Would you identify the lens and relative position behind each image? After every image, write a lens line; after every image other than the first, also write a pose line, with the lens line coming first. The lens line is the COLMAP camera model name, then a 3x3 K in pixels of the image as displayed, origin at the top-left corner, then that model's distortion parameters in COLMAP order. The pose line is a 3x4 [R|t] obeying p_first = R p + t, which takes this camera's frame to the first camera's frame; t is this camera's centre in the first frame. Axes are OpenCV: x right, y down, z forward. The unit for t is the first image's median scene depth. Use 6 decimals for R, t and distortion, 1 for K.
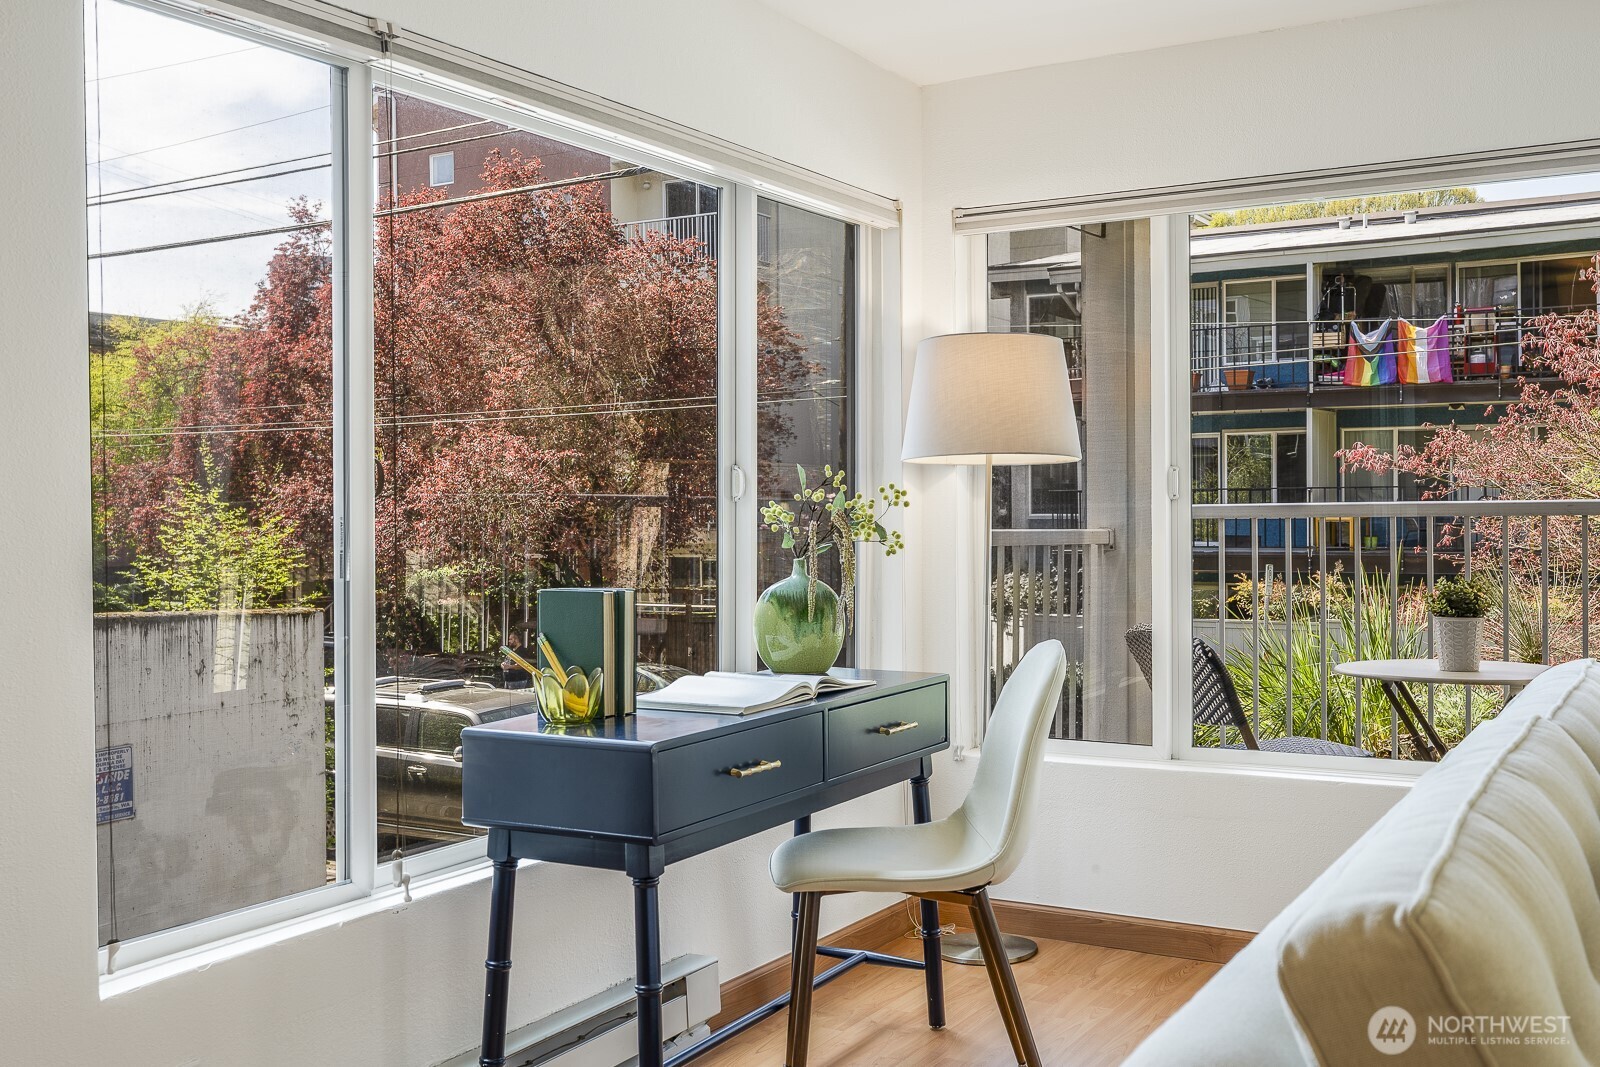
lens RADIAL K [[1644.2, 0, 796.0], [0, 1644.2, 507.5], [0, 0, 1]] dist [0.003650, 0.012879]
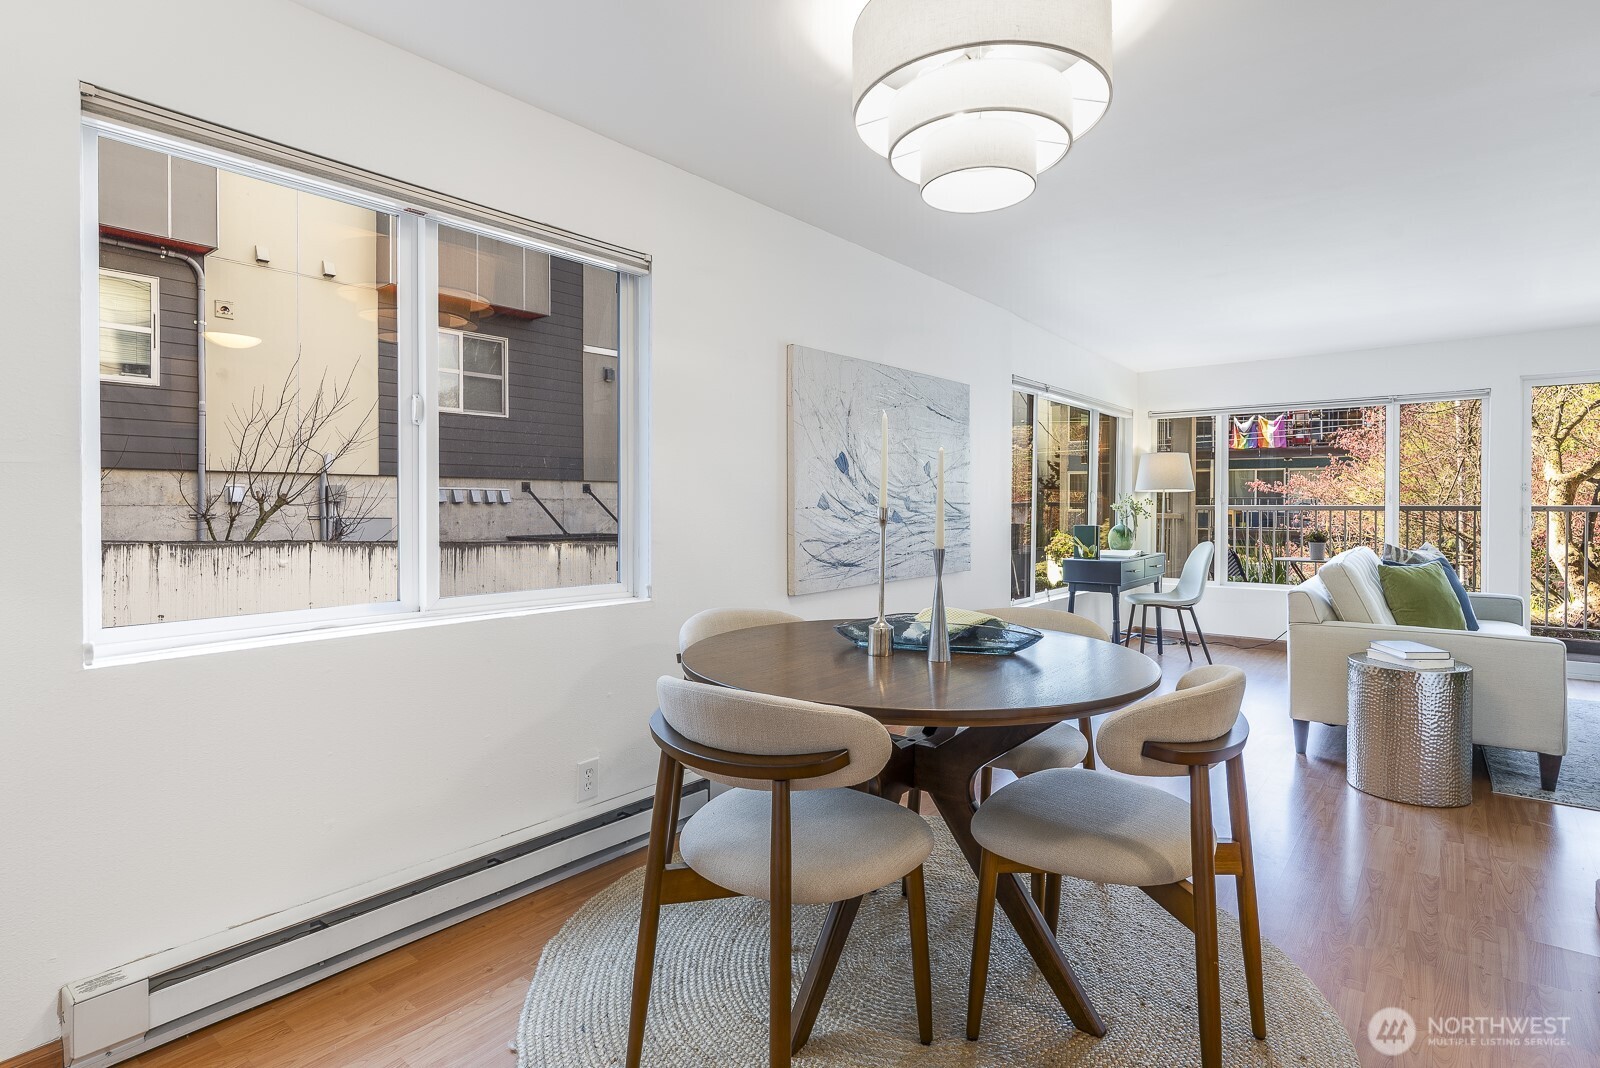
lens RADIAL K [[809.5, 0, 813.4], [0, 809.5, 509.4], [0, 0, 1]] dist [-0.004822, -0.000520]
pose [[0.989811, 0.011277, -0.141942, -0.323967], [-0.010385, 0.999921, 0.007021, 0.003630], [0.142010, -0.005475, 0.989850, -0.646164]]
